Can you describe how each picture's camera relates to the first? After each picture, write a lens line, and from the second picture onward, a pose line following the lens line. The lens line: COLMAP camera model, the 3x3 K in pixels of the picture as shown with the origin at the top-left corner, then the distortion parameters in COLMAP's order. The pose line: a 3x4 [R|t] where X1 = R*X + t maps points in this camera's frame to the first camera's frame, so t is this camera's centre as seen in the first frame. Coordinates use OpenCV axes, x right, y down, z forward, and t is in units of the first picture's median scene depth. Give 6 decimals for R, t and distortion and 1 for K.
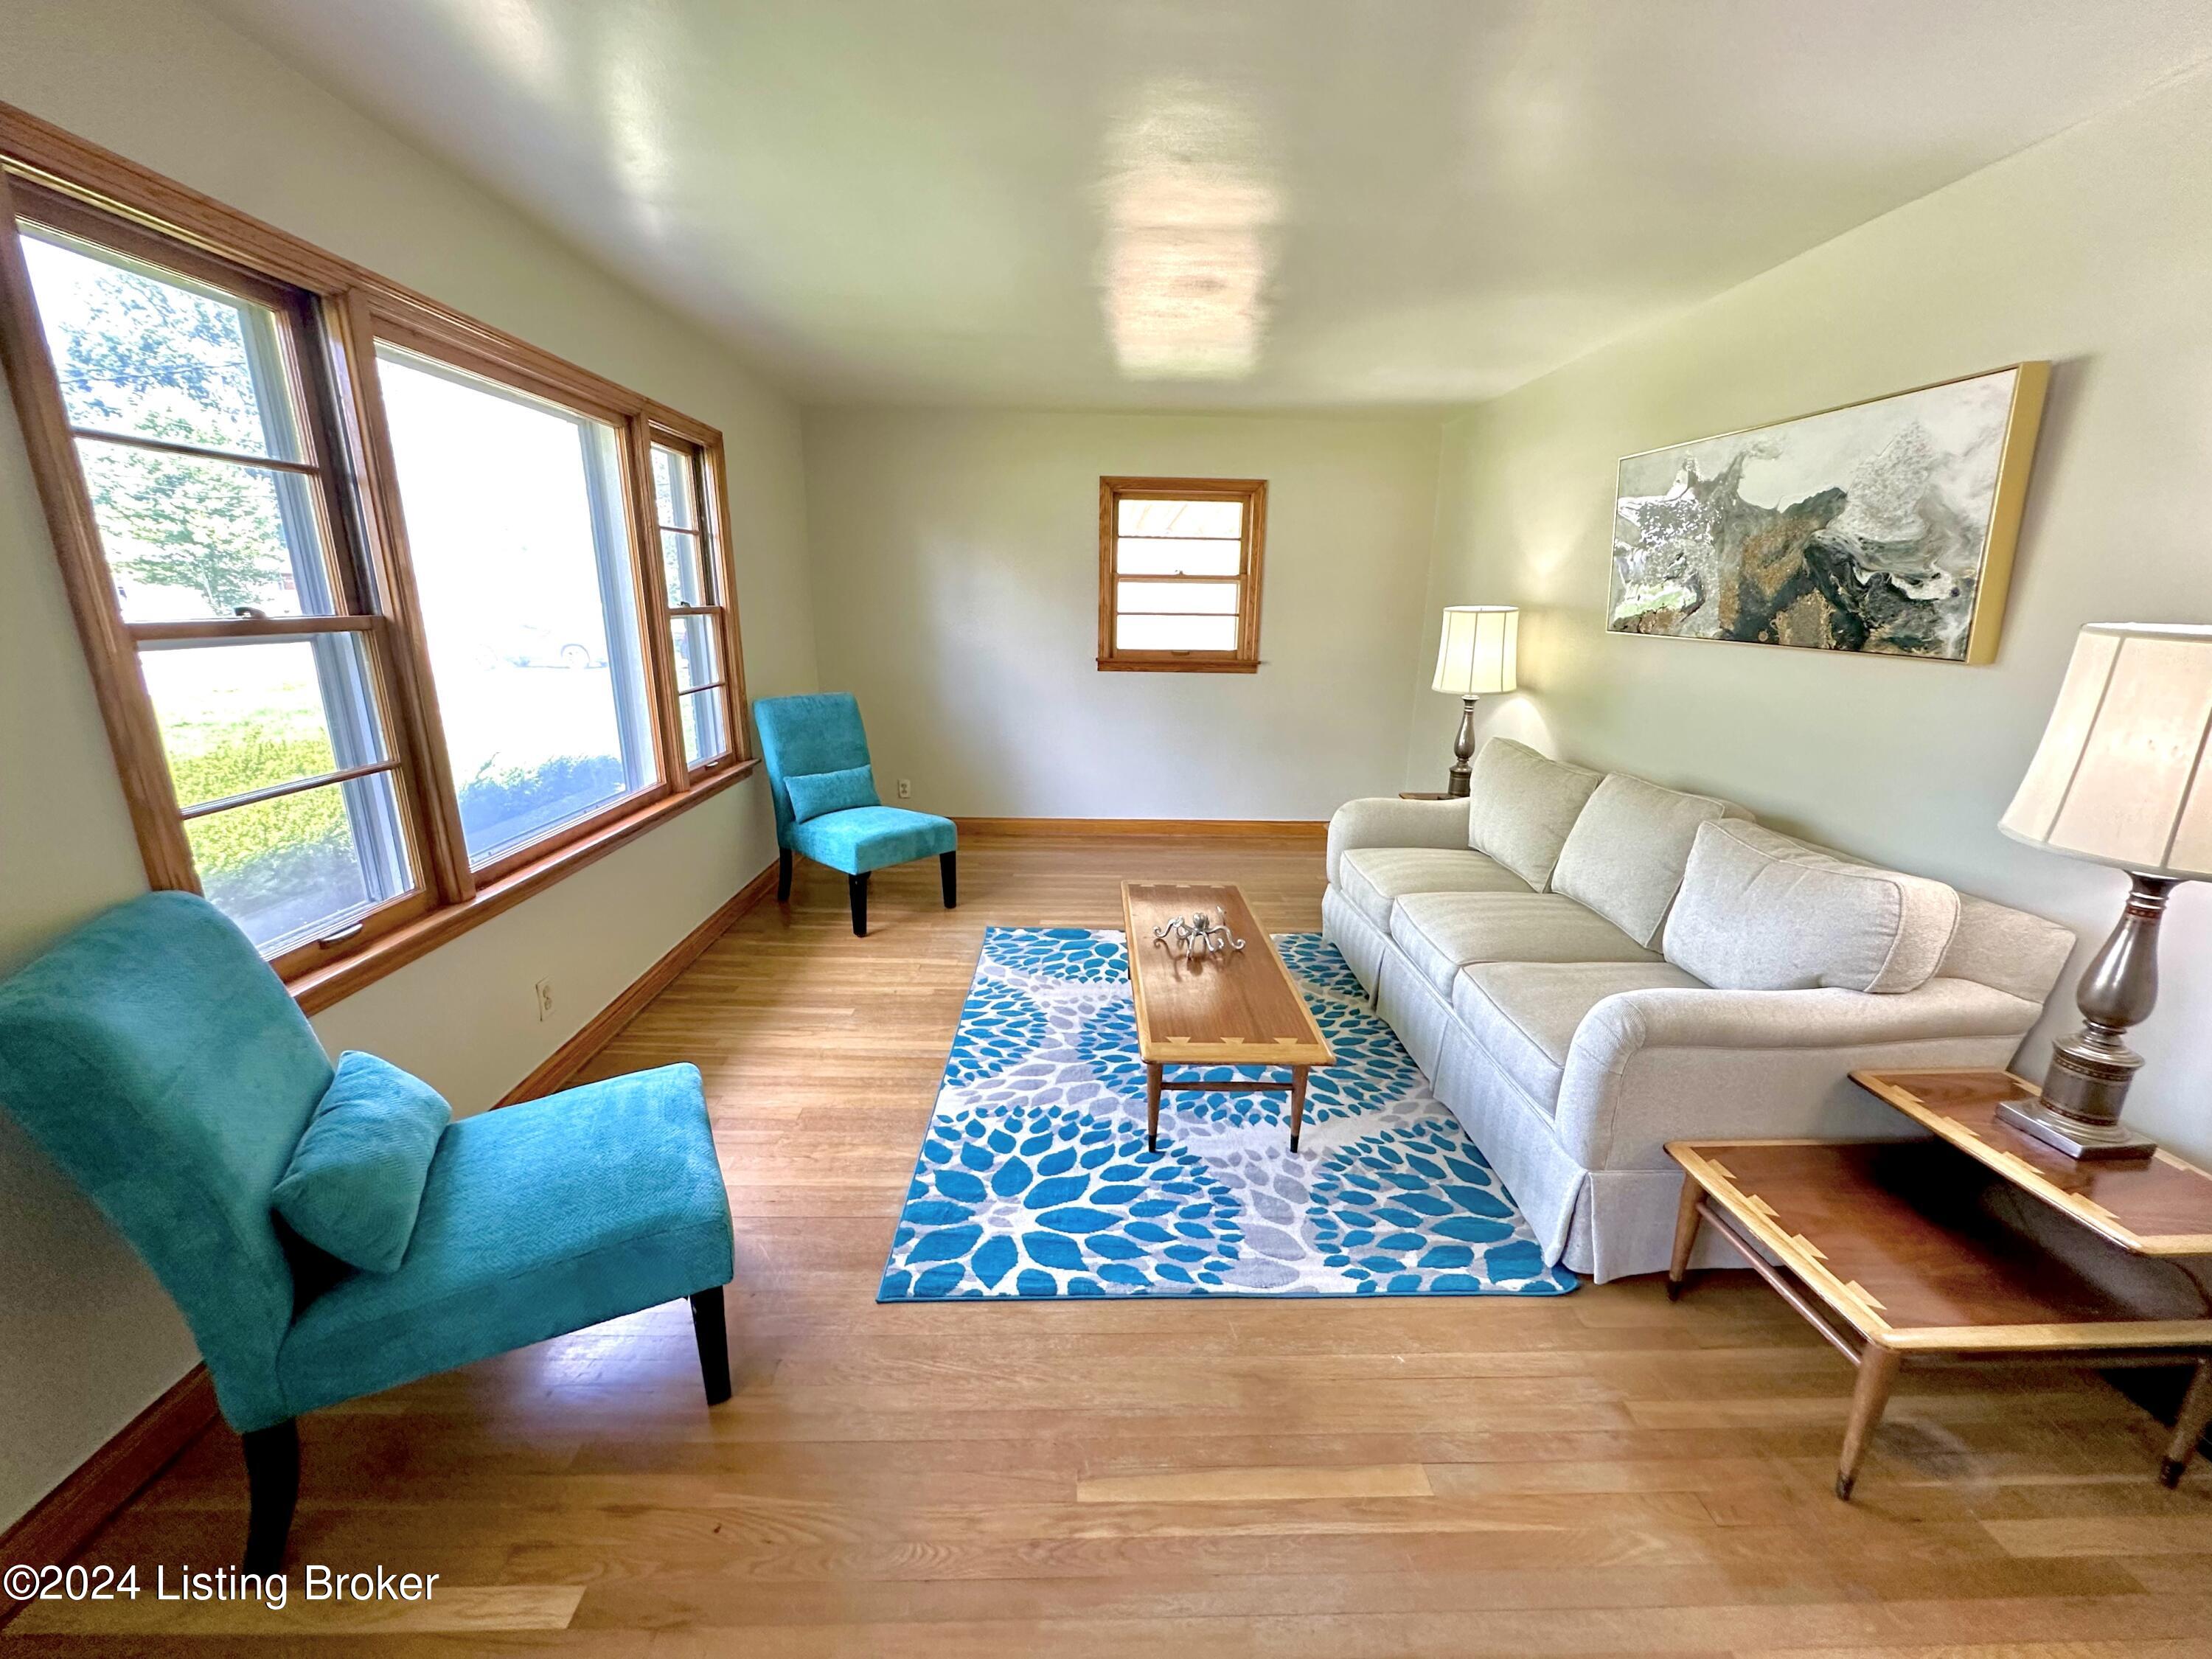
lens RADIAL K [[883.3, 0, 1106.0], [0, 883.3, 829.5], [0, 0, 1]] dist [-0.003868, 0.000722]
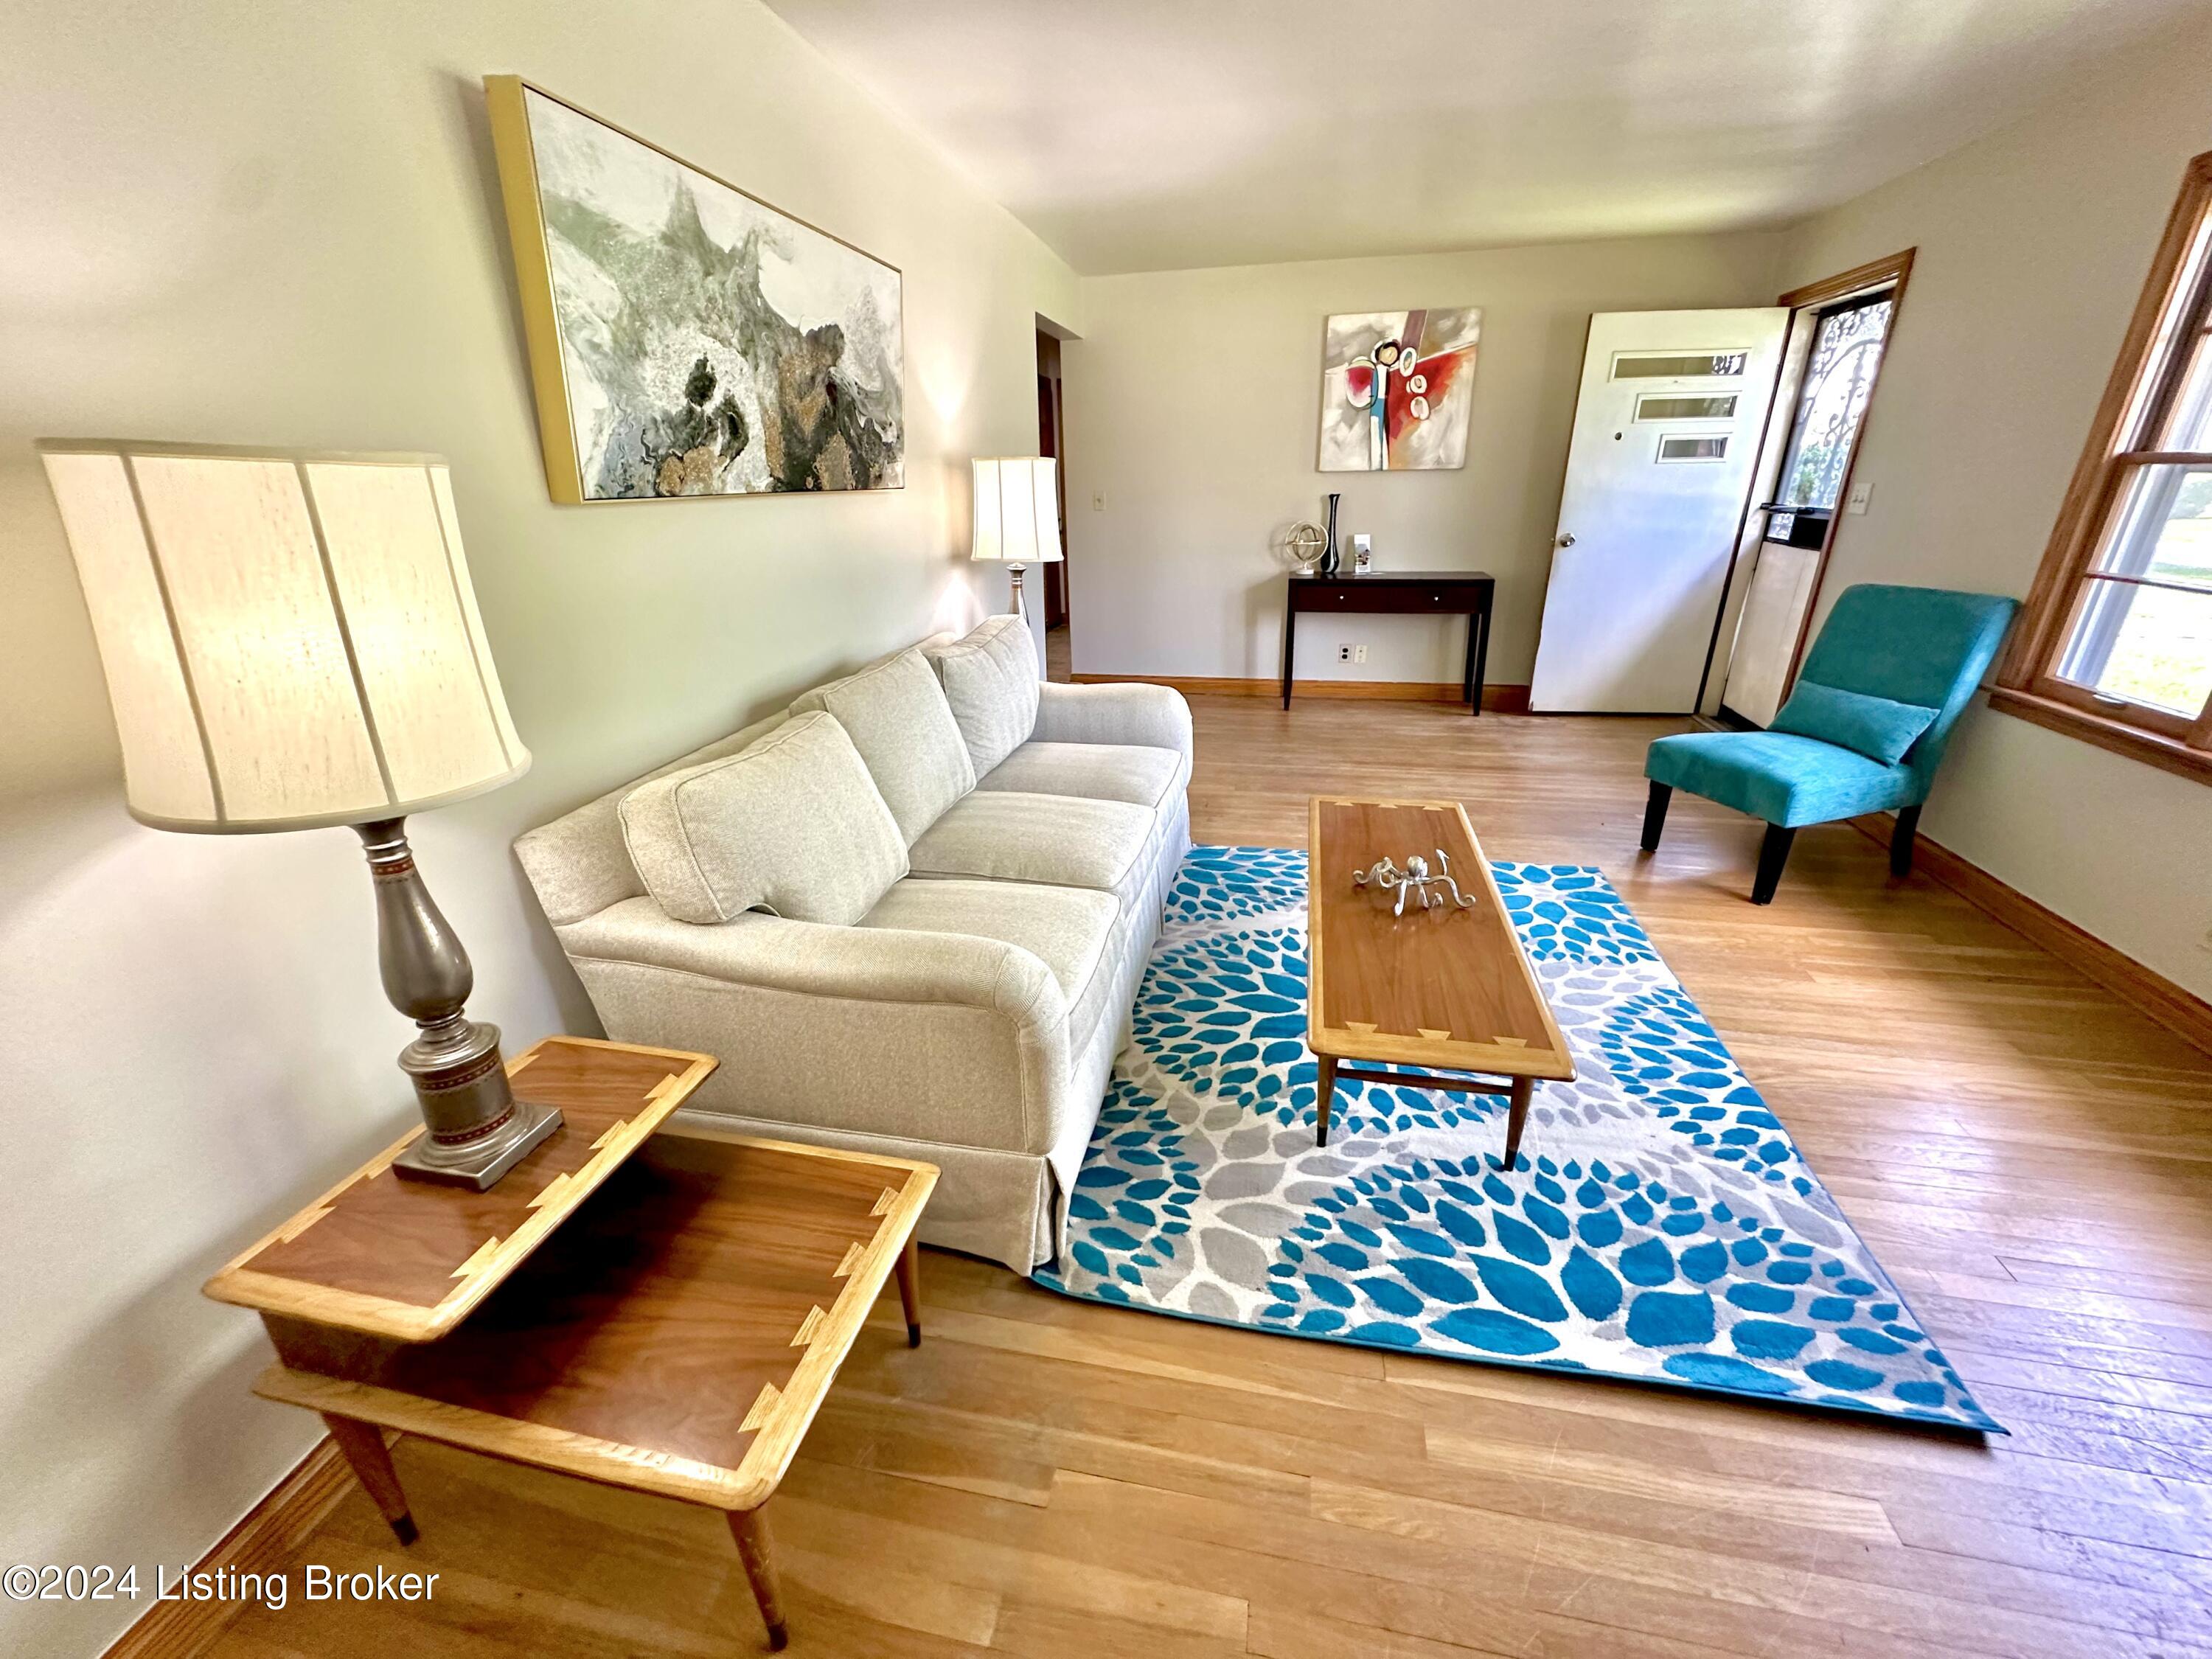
lens RADIAL K [[883.3, 0, 1106.0], [0, 883.3, 829.5], [0, 0, 1]] dist [-0.003868, 0.000722]
pose [[-0.972909, -0.086185, 0.214523, 0.231632], [0.061466, 0.798089, 0.599396, -0.459127], [-0.222868, 0.596343, -0.771171, 1.842245]]
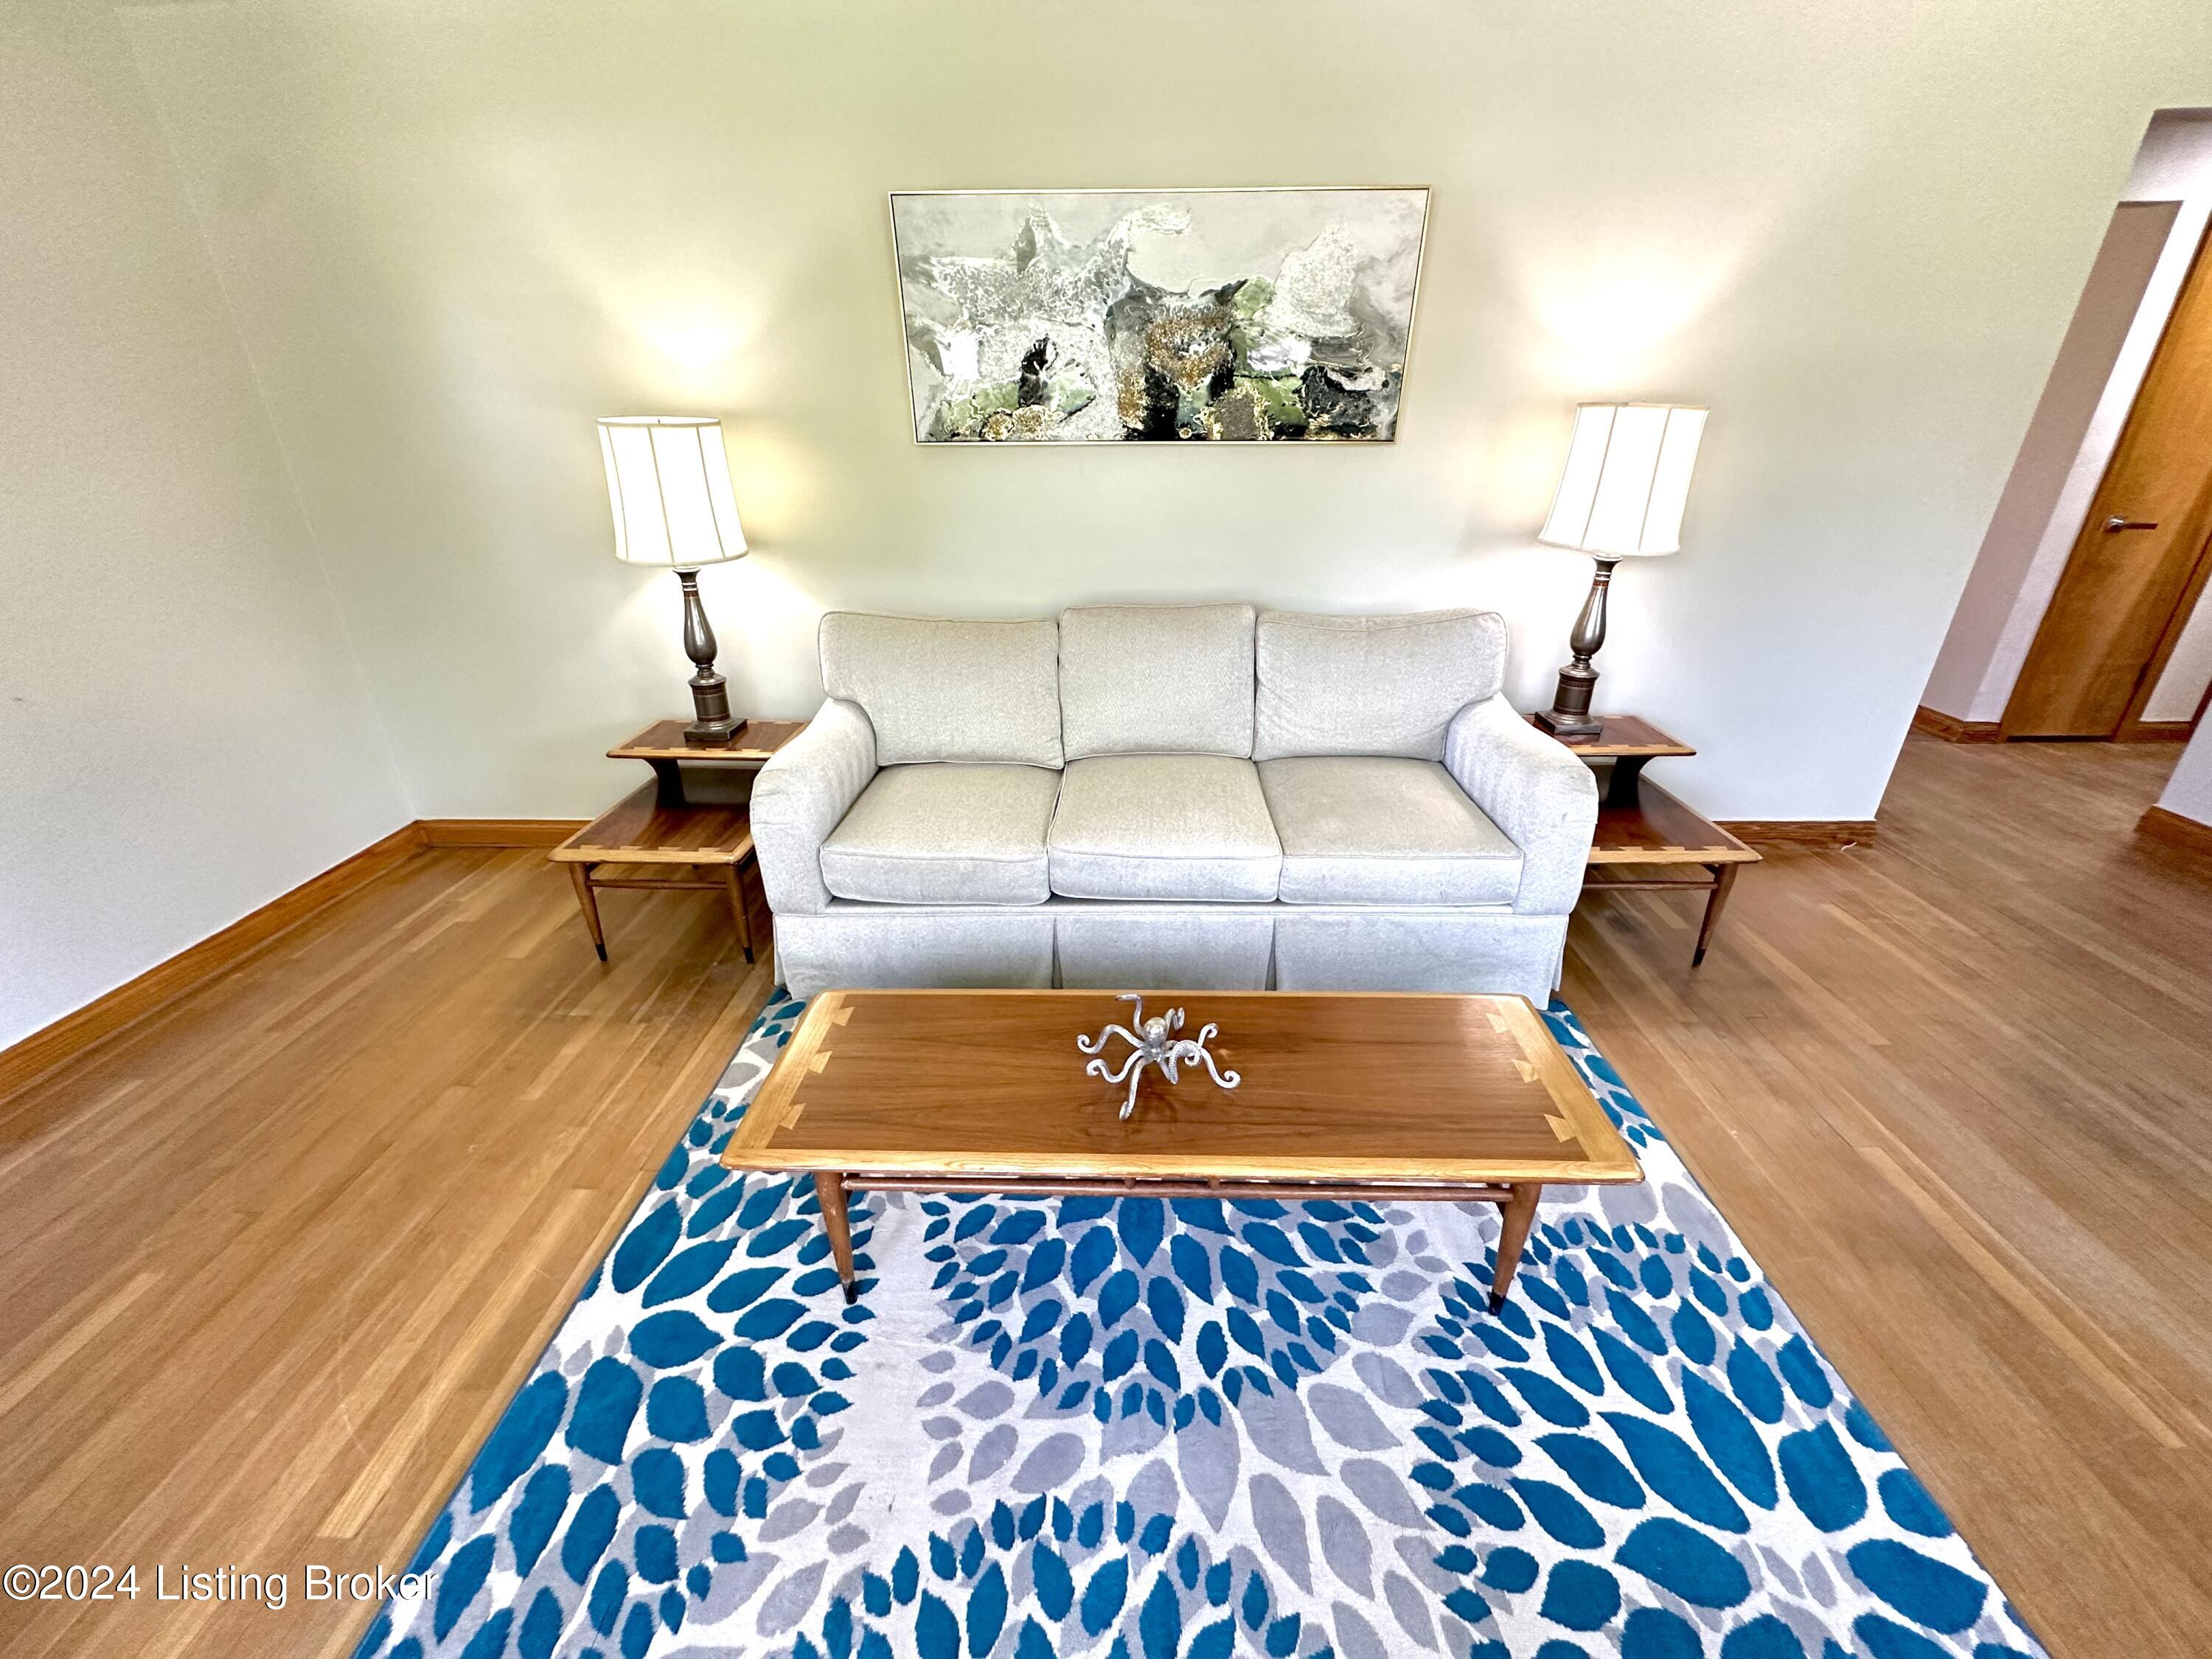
lens RADIAL K [[883.3, 0, 1106.0], [0, 883.3, 829.5], [0, 0, 1]] dist [-0.003868, 0.000722]
pose [[0.059005, -0.433650, 0.899147, -0.362561], [0.268560, 0.874405, 0.404094, -0.256629], [-0.961454, 0.217631, 0.168055, 1.021089]]
